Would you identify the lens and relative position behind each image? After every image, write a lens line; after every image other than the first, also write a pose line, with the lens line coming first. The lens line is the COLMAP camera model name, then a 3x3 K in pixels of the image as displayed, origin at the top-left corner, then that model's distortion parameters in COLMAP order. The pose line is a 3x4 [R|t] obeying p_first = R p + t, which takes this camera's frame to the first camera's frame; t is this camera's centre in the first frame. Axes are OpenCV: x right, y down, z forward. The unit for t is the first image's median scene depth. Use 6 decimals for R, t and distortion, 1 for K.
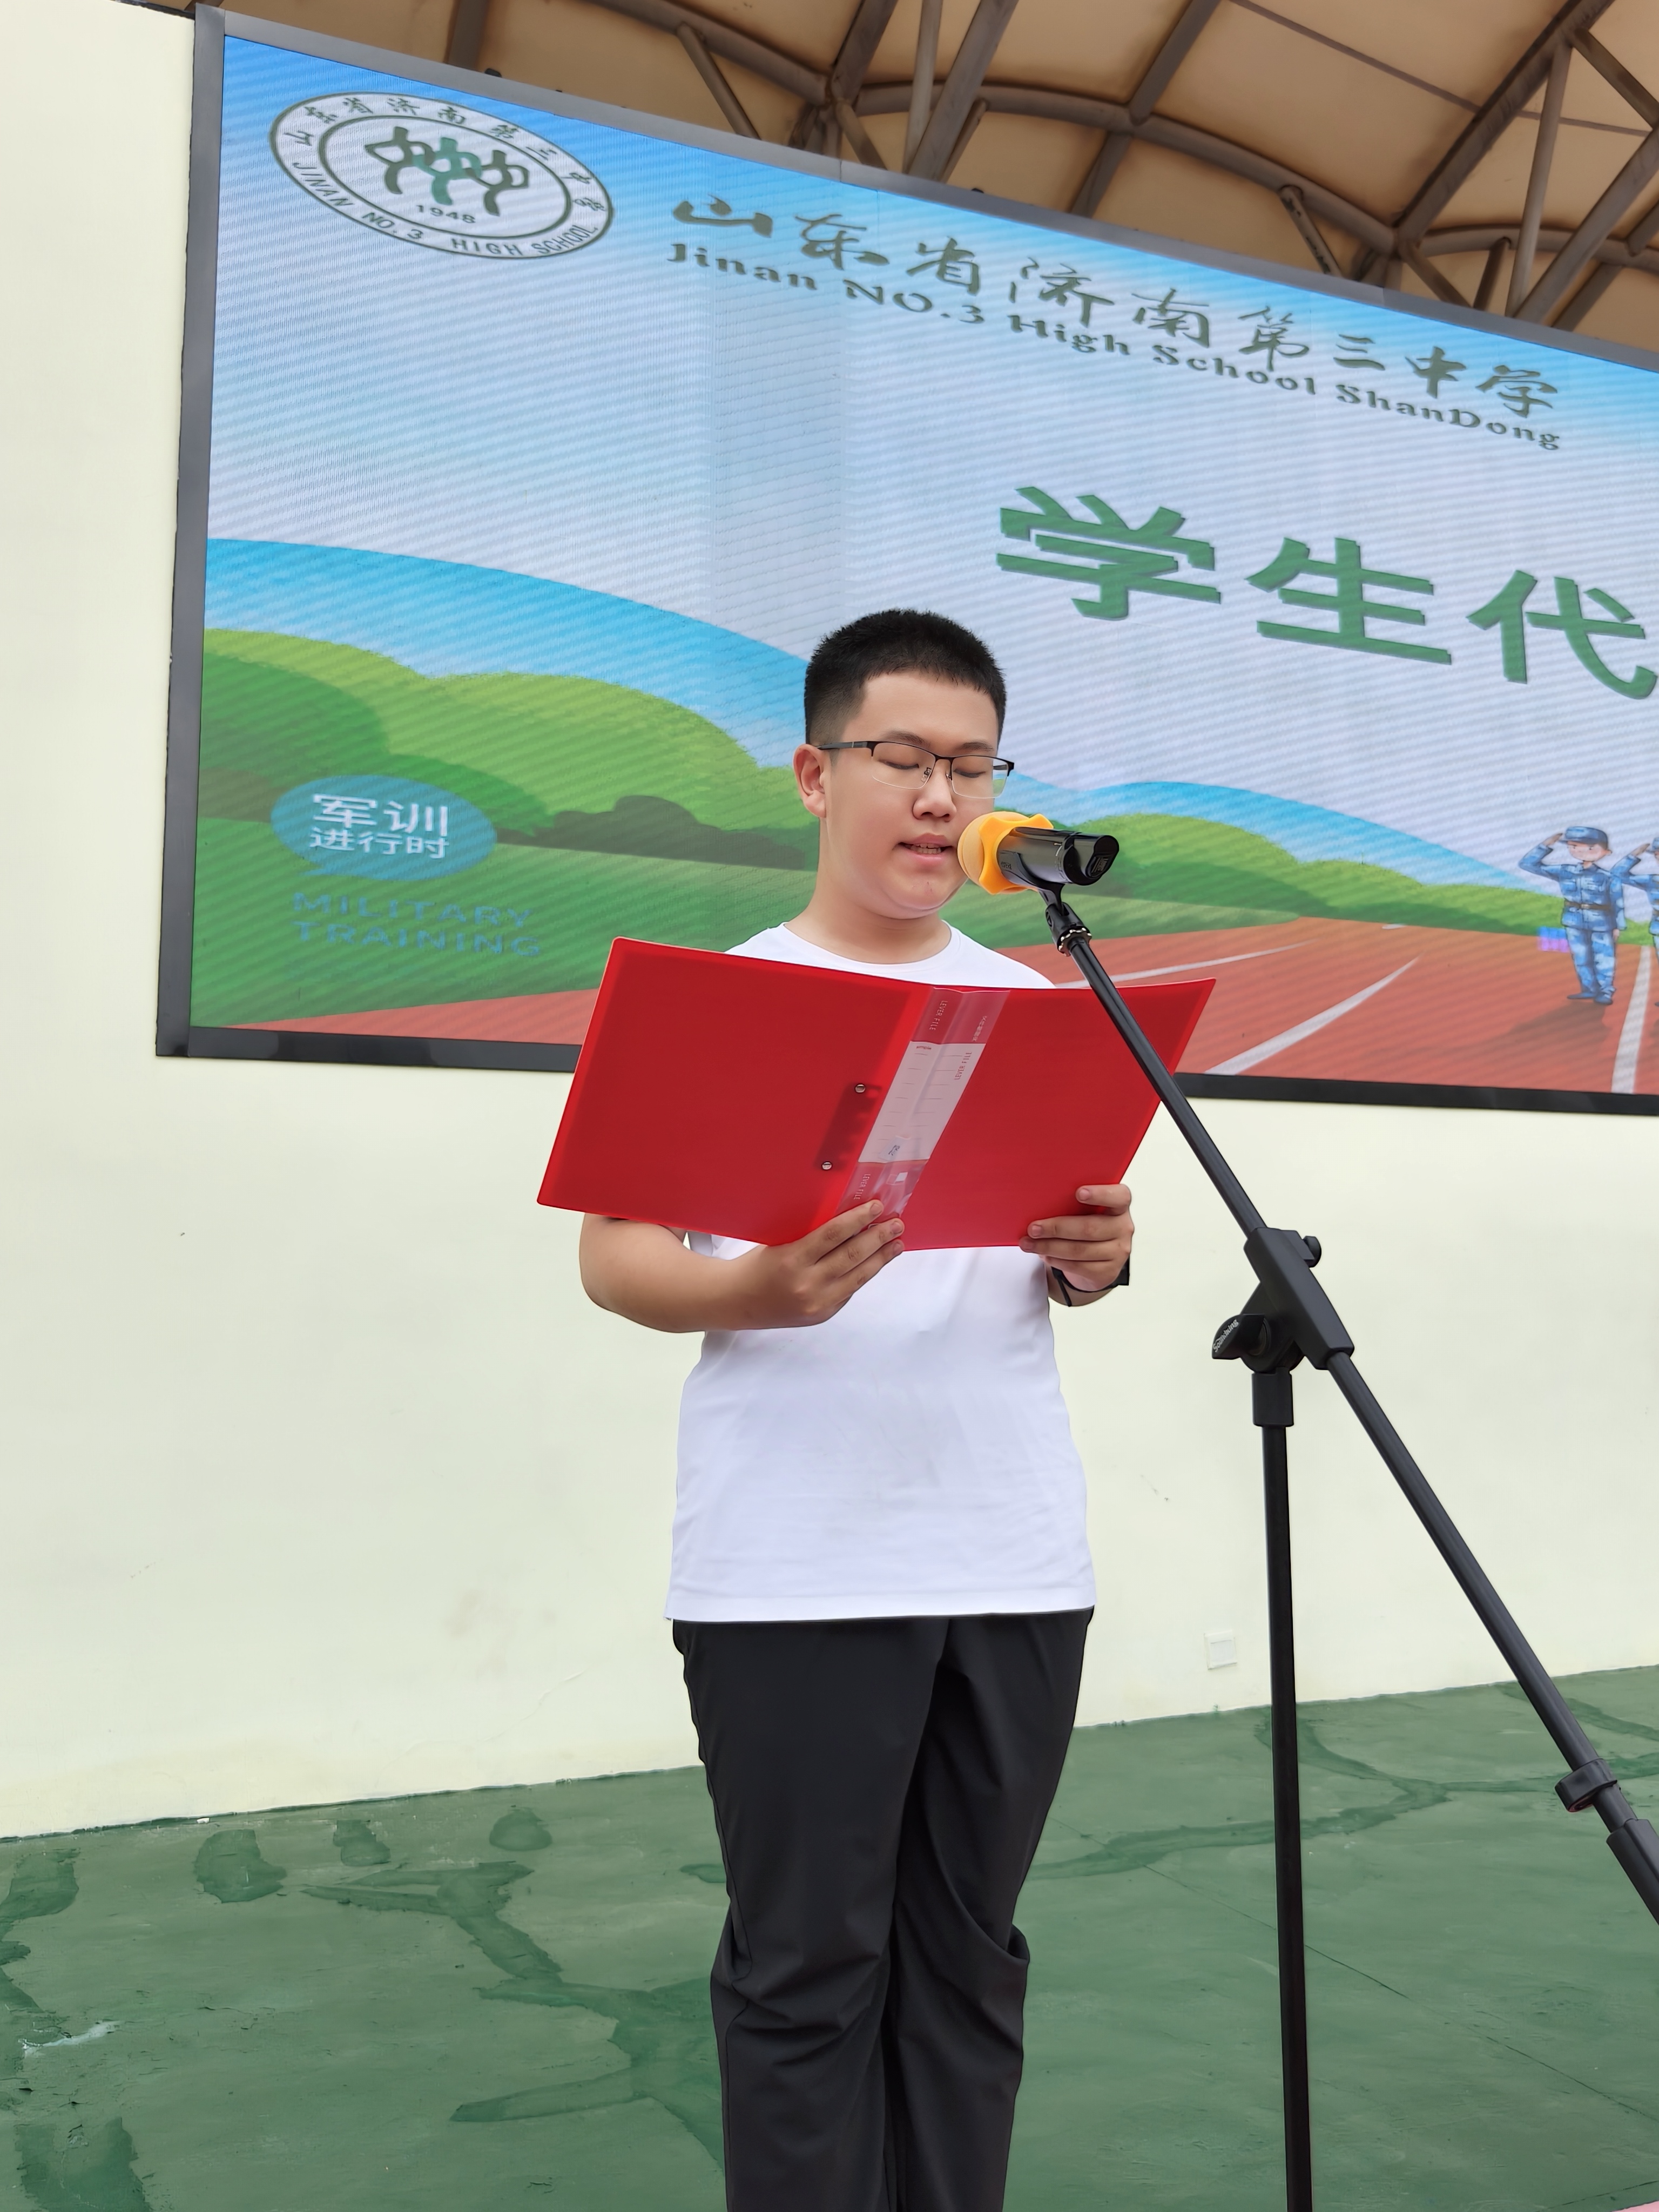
lens RADIAL K [[1835.1, 0, 833.9], [0, 1835.1, 1065.4], [0, 0, 1]] dist [-0.007414, 0.018740]
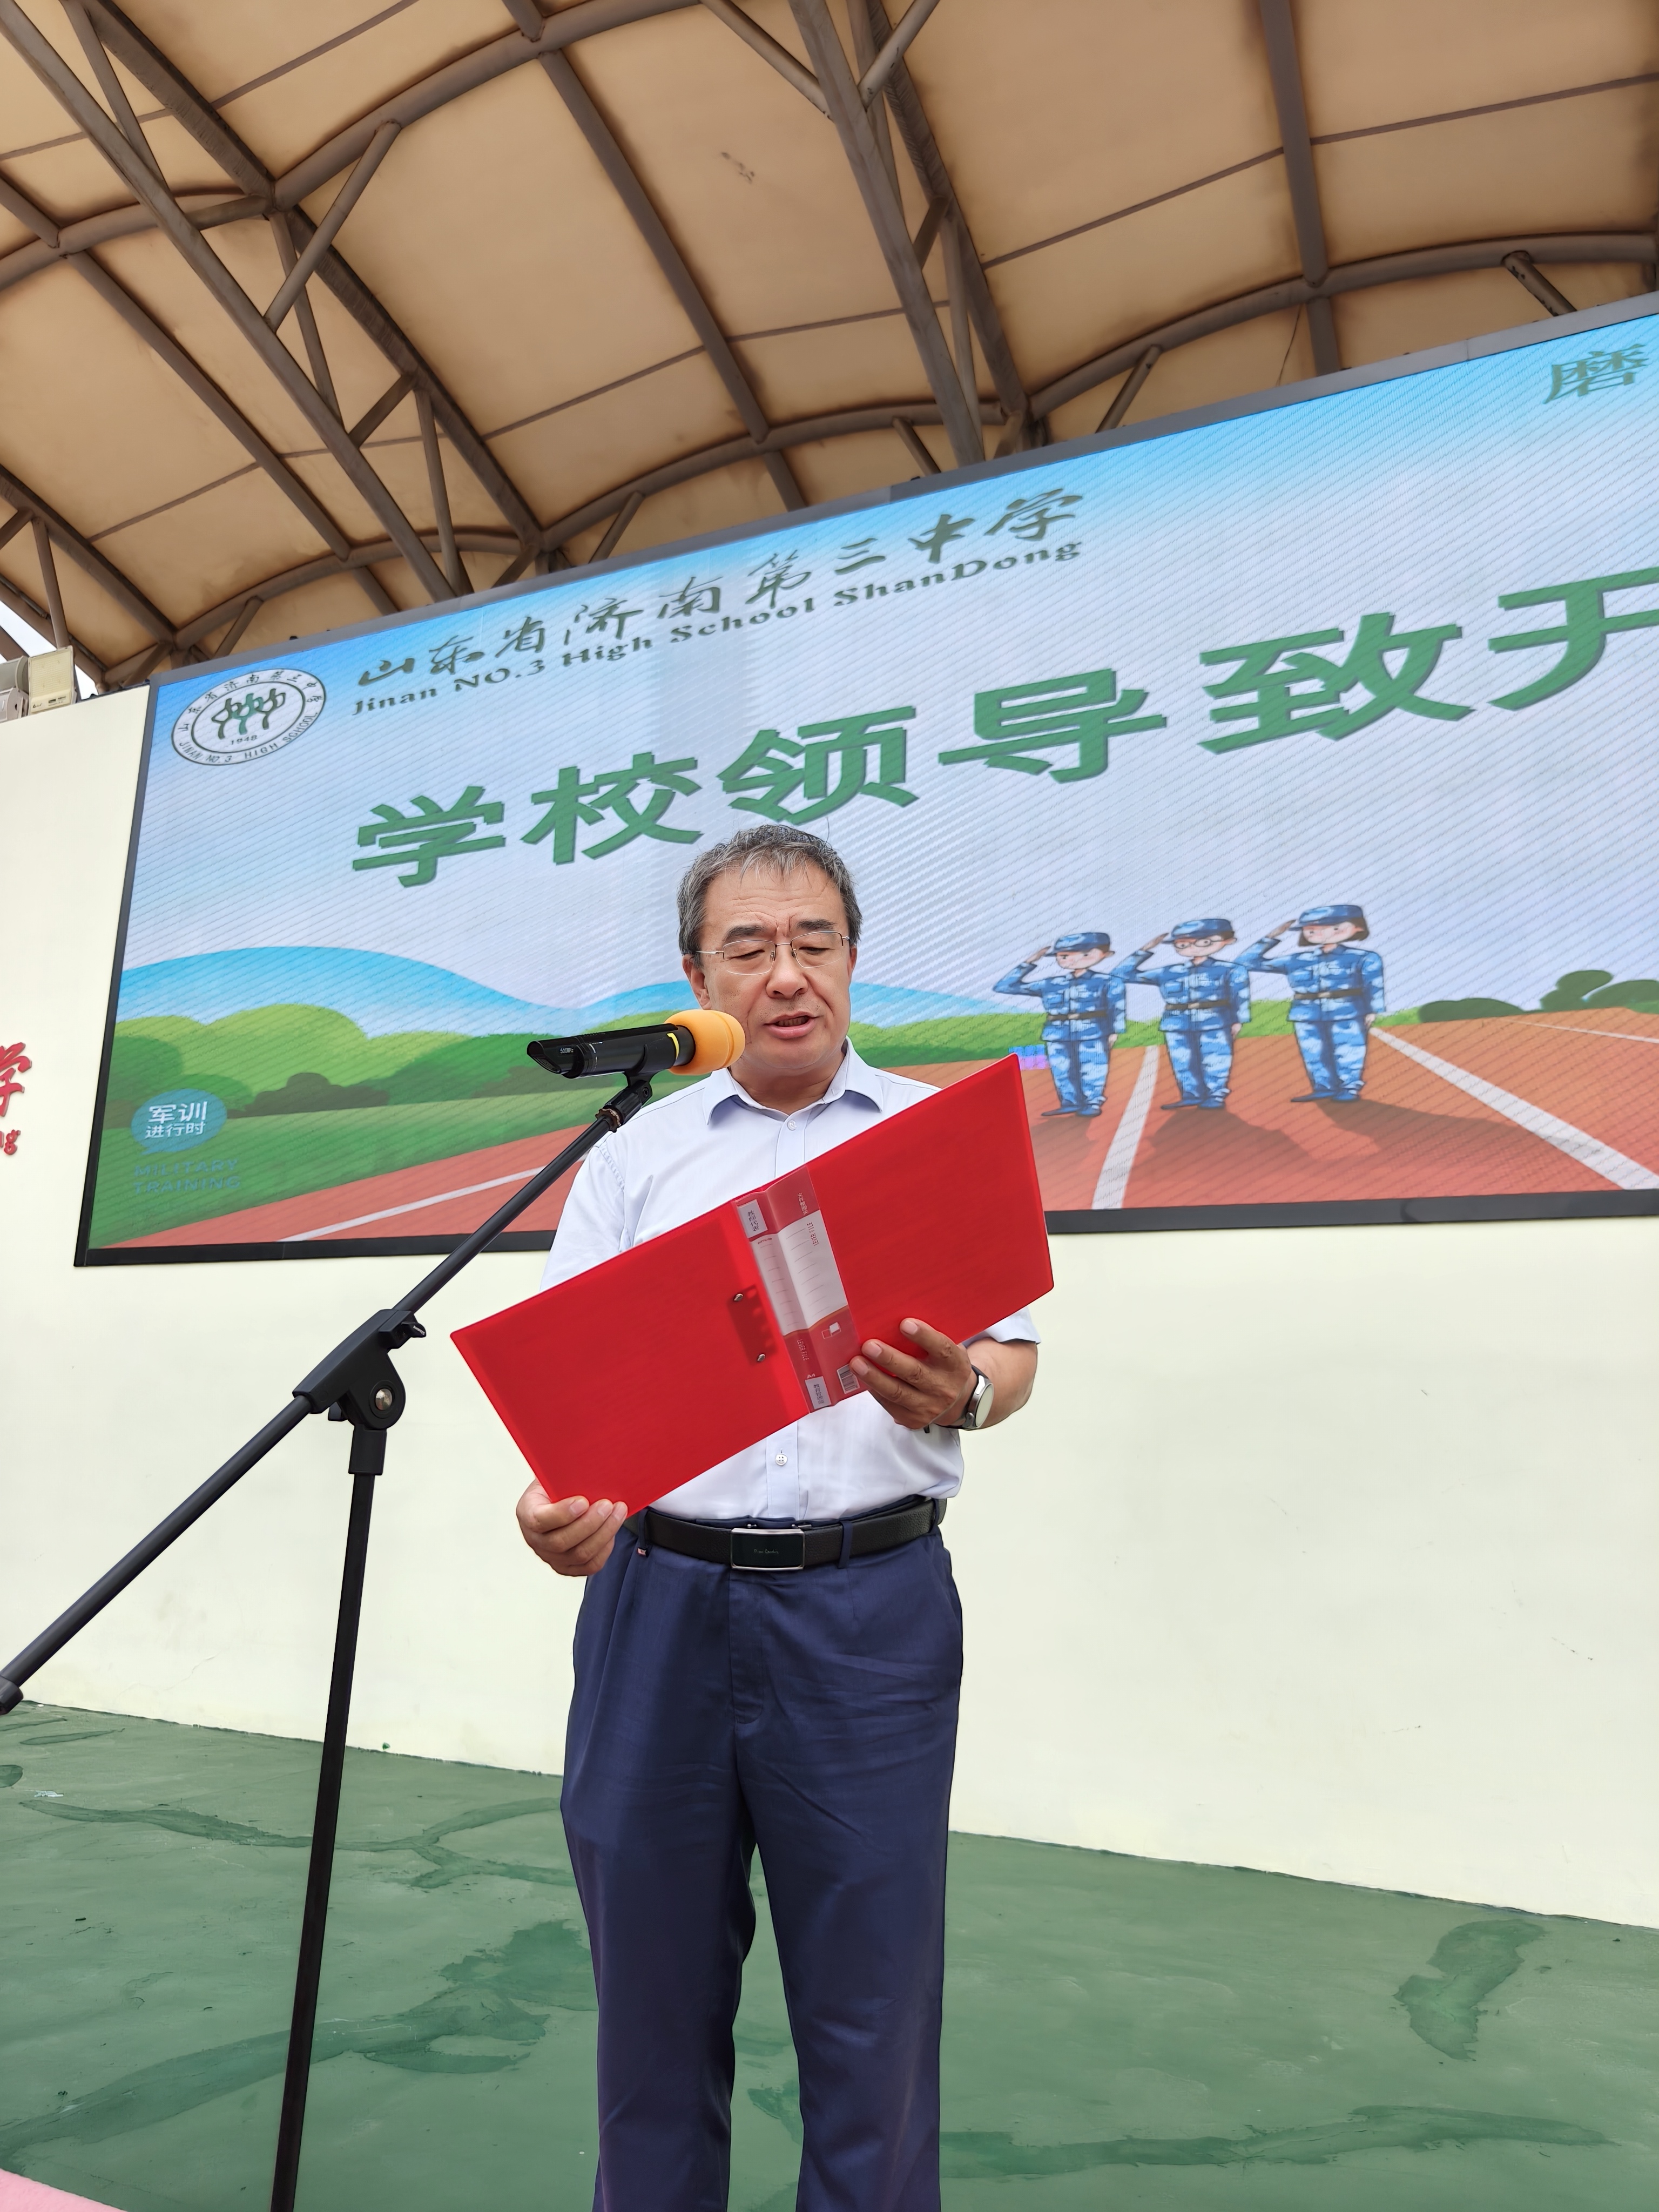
lens RADIAL K [[1533.0, 0, 849.8], [0, 1533.0, 1111.5], [0, 0, 1]] dist [0.009254, -0.009473]
pose [[0.686499, -0.124048, -0.716472, 0.980831], [0.065493, 0.991884, -0.108978, 0.045177], [0.724176, 0.027889, 0.689051, 0.405102]]
